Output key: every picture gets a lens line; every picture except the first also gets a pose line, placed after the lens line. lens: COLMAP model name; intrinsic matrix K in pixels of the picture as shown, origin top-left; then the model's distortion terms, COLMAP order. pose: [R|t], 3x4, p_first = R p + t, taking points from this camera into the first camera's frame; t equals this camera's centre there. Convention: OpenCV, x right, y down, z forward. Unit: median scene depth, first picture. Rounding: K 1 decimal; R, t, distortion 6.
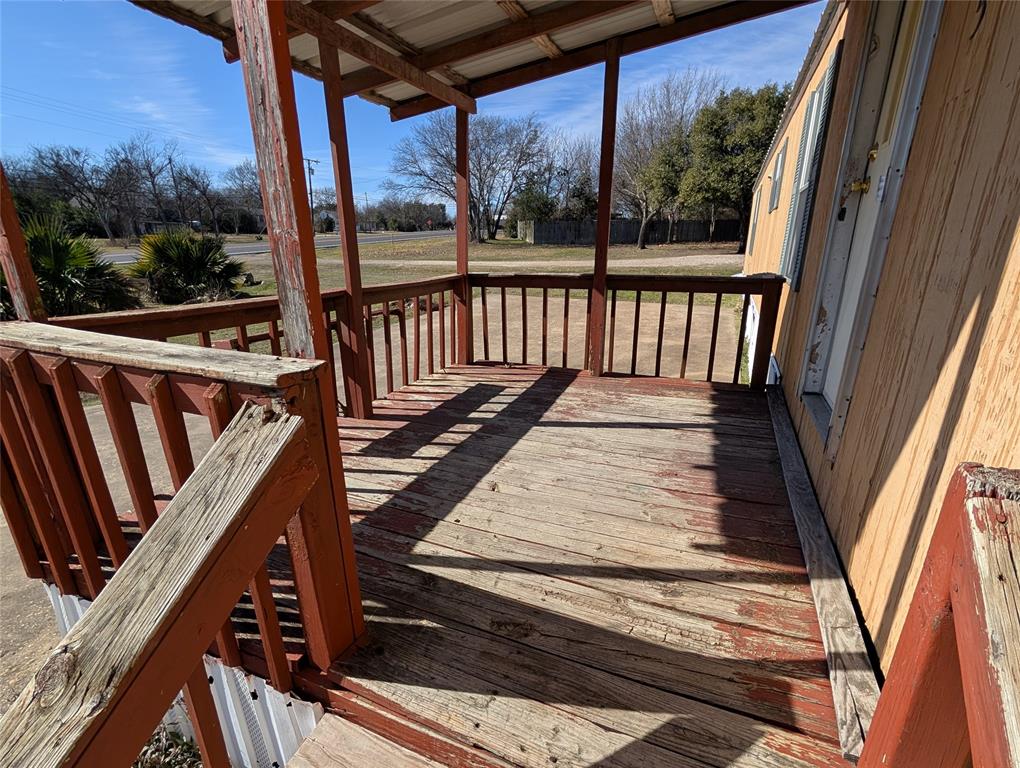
lens RADIAL K [[479.7, 0, 513.0], [0, 479.7, 400.1], [0, 0, 1]] dist [0.000758, -0.000897]
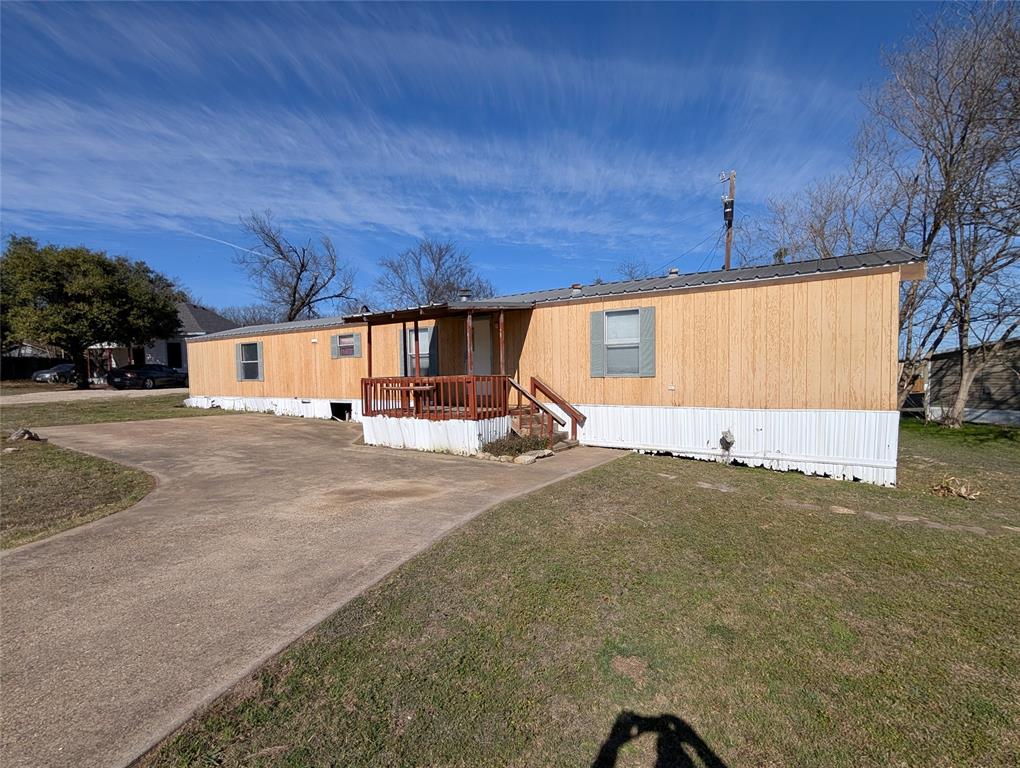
lens RADIAL K [[479.7, 0, 513.0], [0, 479.7, 400.1], [0, 0, 1]] dist [0.000758, -0.000897]
pose [[0.150510, -0.050219, 0.987332, -0.272977], [0.326028, 0.945359, -0.001616, 0.012505], [-0.933302, 0.322141, 0.158659, -0.012179]]
